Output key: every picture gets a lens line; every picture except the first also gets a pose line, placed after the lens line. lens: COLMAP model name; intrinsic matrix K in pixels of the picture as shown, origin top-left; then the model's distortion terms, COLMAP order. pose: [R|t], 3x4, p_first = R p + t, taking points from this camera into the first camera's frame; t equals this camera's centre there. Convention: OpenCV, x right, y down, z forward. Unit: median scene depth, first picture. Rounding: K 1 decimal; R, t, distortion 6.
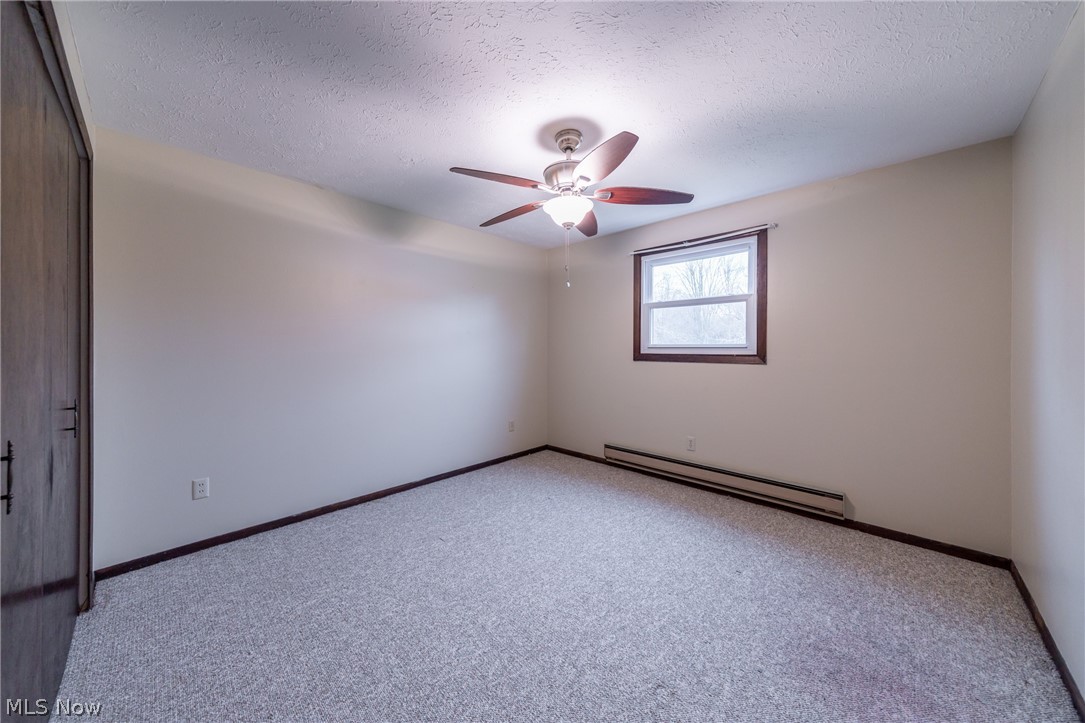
lens RADIAL K [[376.9, 0, 542.1], [0, 376.9, 347.3], [0, 0, 1]] dist [-0.000170, -0.000033]
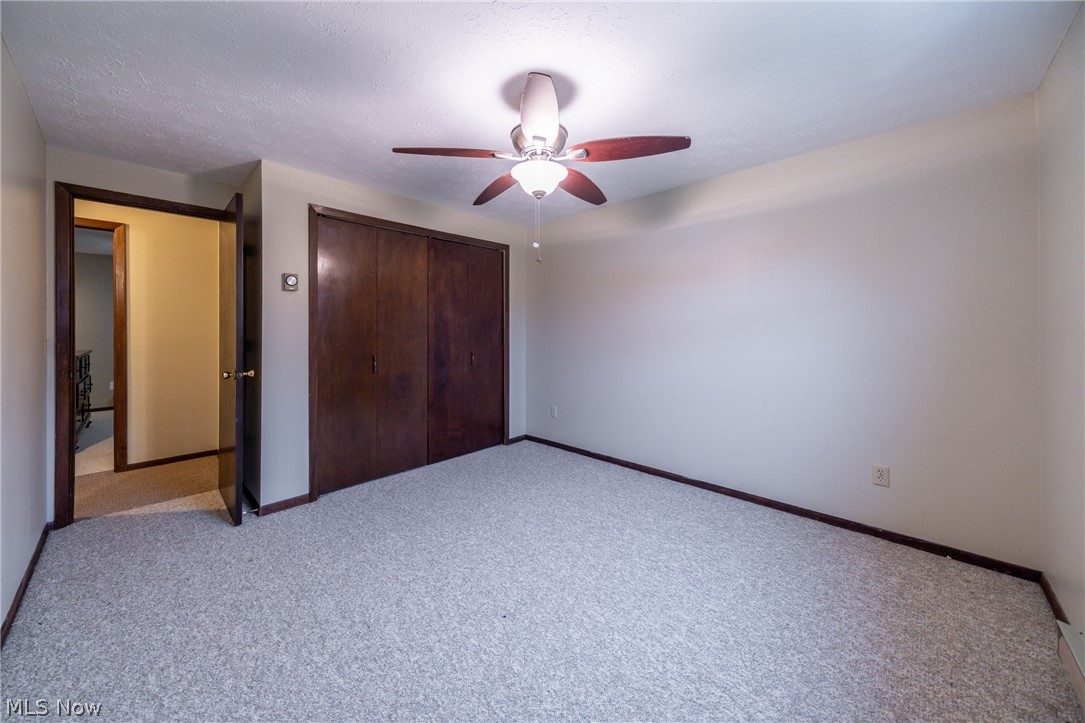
lens RADIAL K [[388.5, 0, 523.1], [0, 388.5, 327.0], [0, 0, 1]] dist [0.000491, 0.000047]
pose [[-0.021015, -0.000138, -0.999779, 0.780263], [0.000125, 1.000000, -0.000141, -0.013789], [0.999779, -0.000128, -0.021015, 0.781531]]
